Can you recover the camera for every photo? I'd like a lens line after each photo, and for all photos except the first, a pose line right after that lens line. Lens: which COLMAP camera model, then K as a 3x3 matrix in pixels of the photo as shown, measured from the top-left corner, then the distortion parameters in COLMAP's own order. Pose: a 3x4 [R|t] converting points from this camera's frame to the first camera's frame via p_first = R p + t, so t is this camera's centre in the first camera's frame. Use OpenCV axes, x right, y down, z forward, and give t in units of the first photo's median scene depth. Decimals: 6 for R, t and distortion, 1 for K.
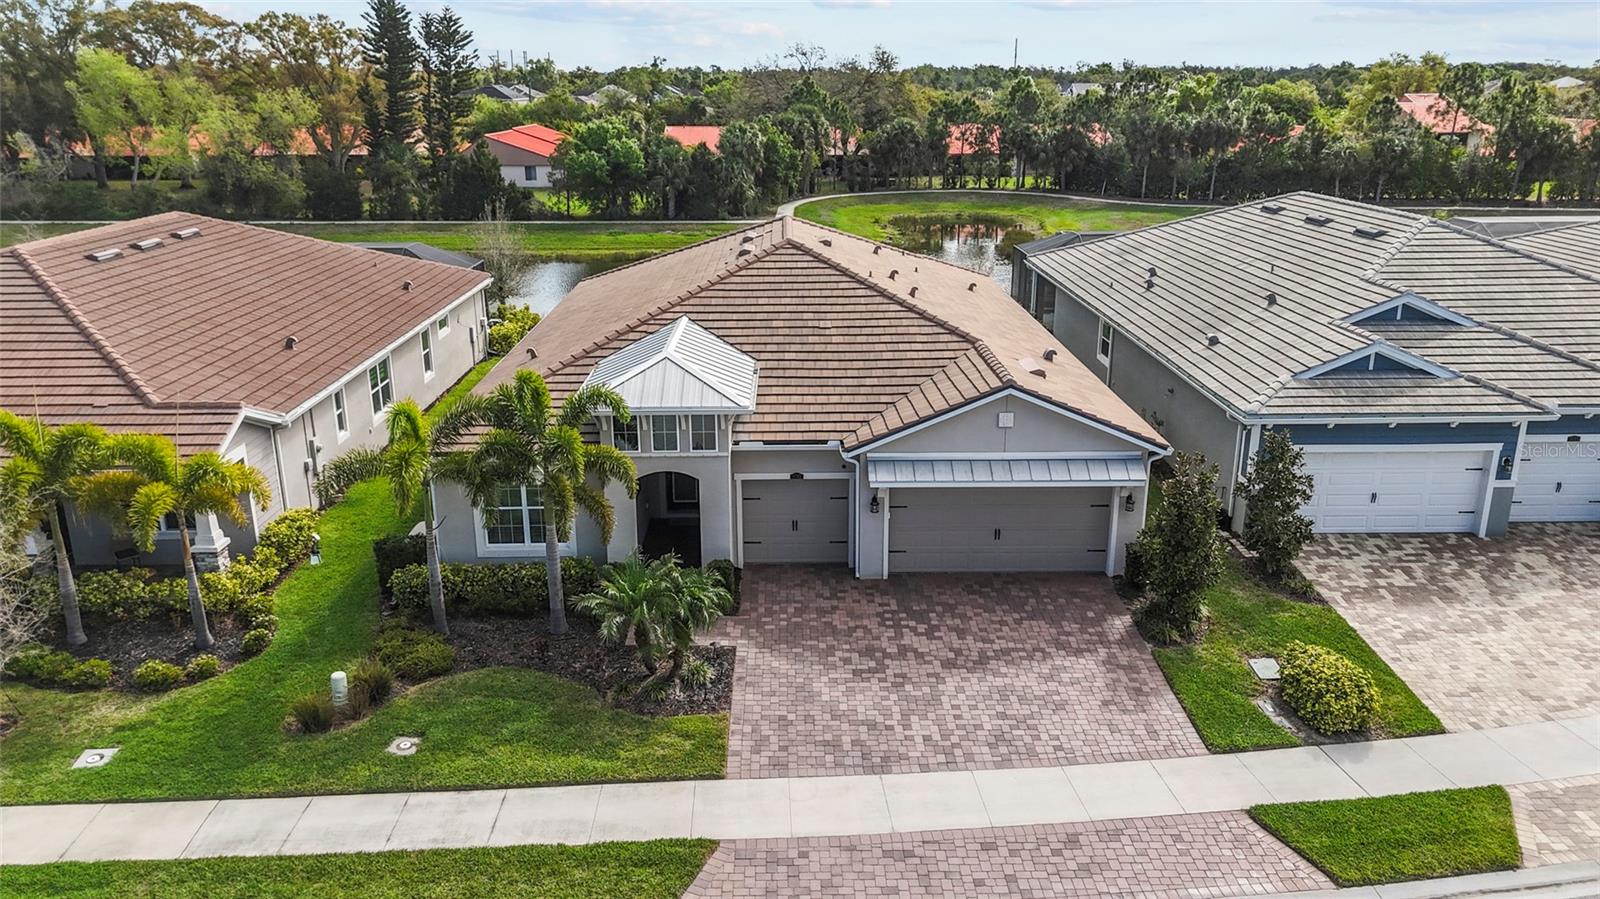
lens RADIAL K [[1170.5, 0, 800.0], [0, 1170.5, 449.5], [0, 0, 1]] dist [0.022456, -0.007456]
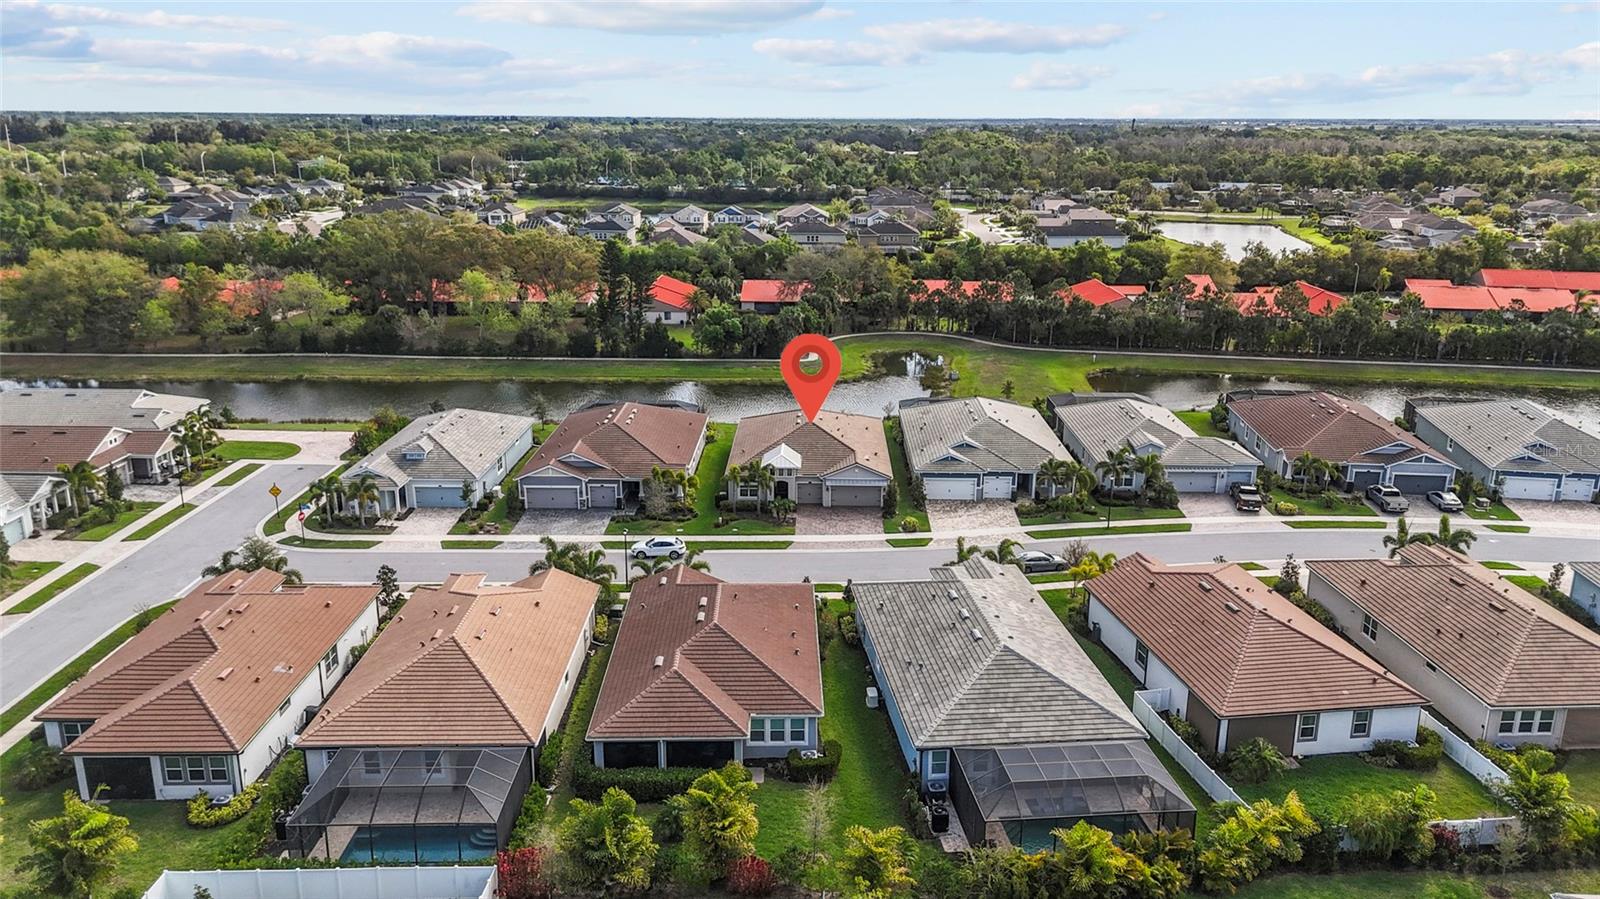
lens RADIAL K [[1170.5, 0, 800.0], [0, 1170.5, 449.5], [0, 0, 1]] dist [0.022456, -0.007456]
pose [[0.999417, 0.019388, -0.028110, 0.077744], [-0.020152, 0.999429, -0.027135, 0.018029], [0.027568, 0.027686, 0.999236, -3.303390]]
